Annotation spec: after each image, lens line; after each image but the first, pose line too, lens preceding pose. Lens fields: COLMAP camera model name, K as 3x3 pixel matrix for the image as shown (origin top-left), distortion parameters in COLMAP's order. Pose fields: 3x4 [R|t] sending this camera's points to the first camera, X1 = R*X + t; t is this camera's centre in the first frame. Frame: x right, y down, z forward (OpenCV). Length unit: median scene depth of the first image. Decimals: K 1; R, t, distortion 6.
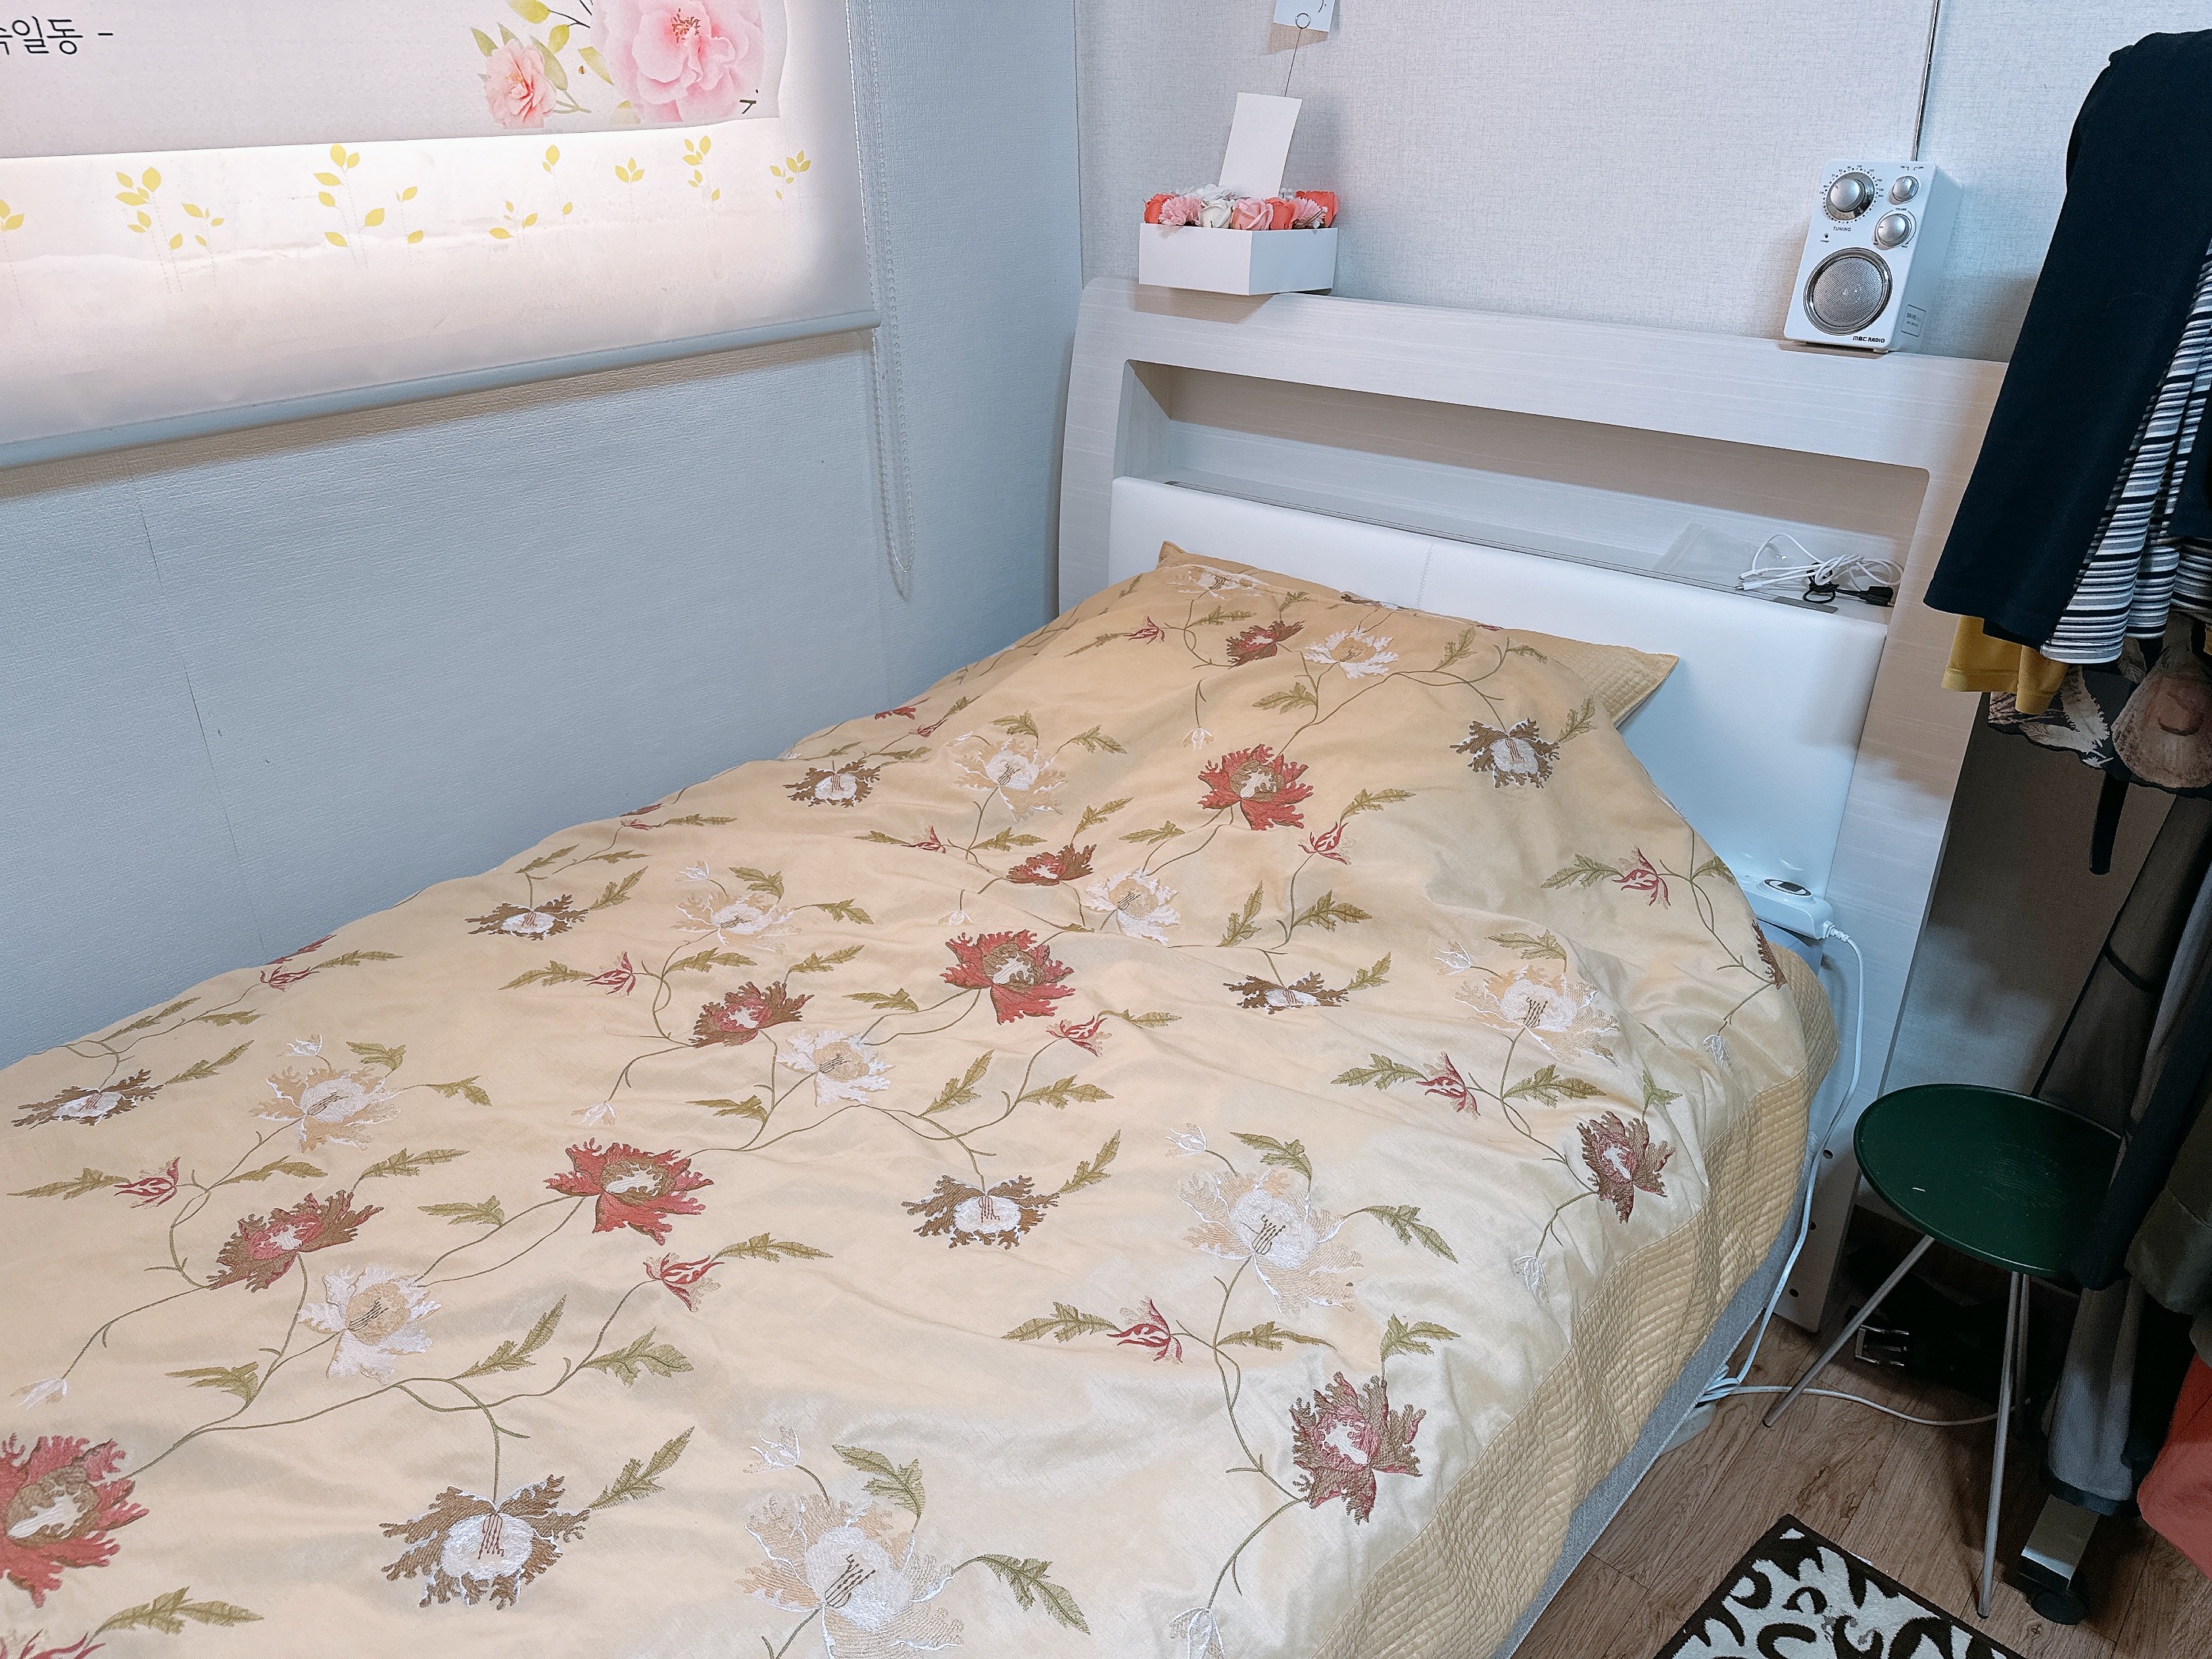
lens RADIAL K [[1547.3, 0, 1091.8], [0, 1547.3, 828.7], [0, 0, 1]] dist [0.059054, -0.049329]
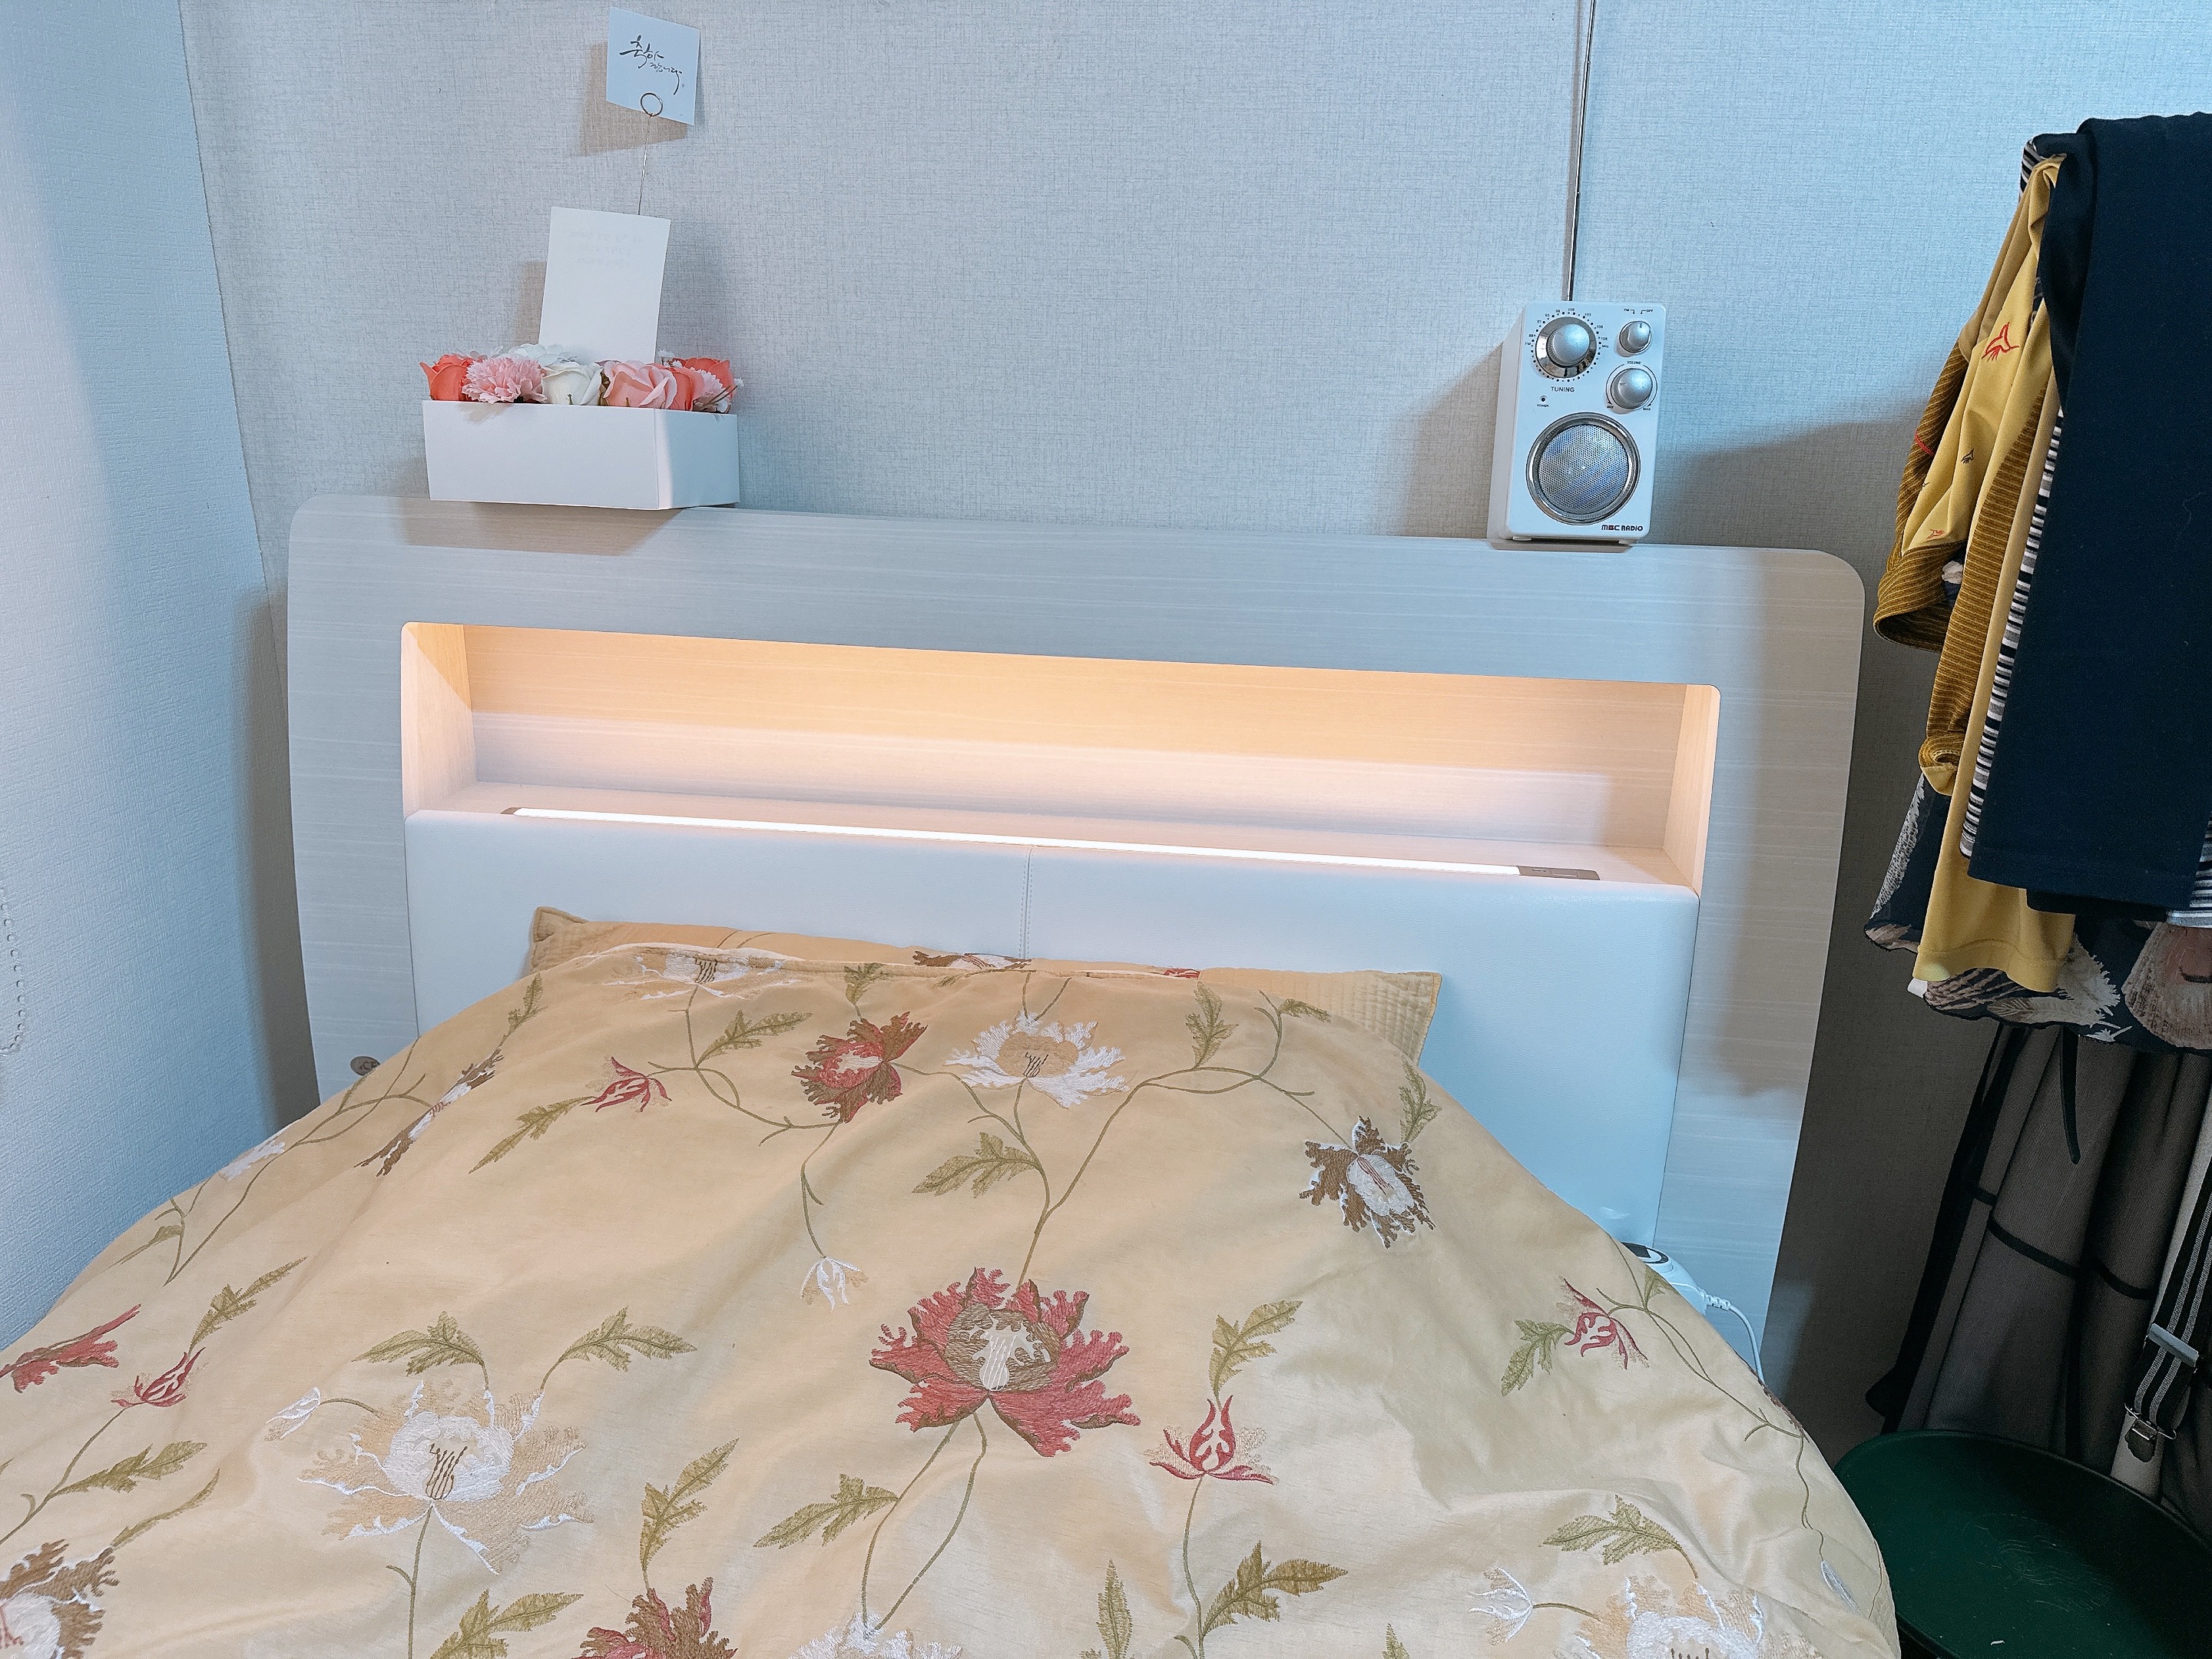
lens RADIAL K [[1547.3, 0, 1109.3], [0, 1547.3, 842.2], [0, 0, 1]] dist [0.059054, -0.049329]
pose [[0.817907, -0.144501, 0.556908, -0.134818], [0.224325, 0.971436, -0.077398, -0.147094], [-0.529817, 0.188233, 0.826960, 0.488937]]
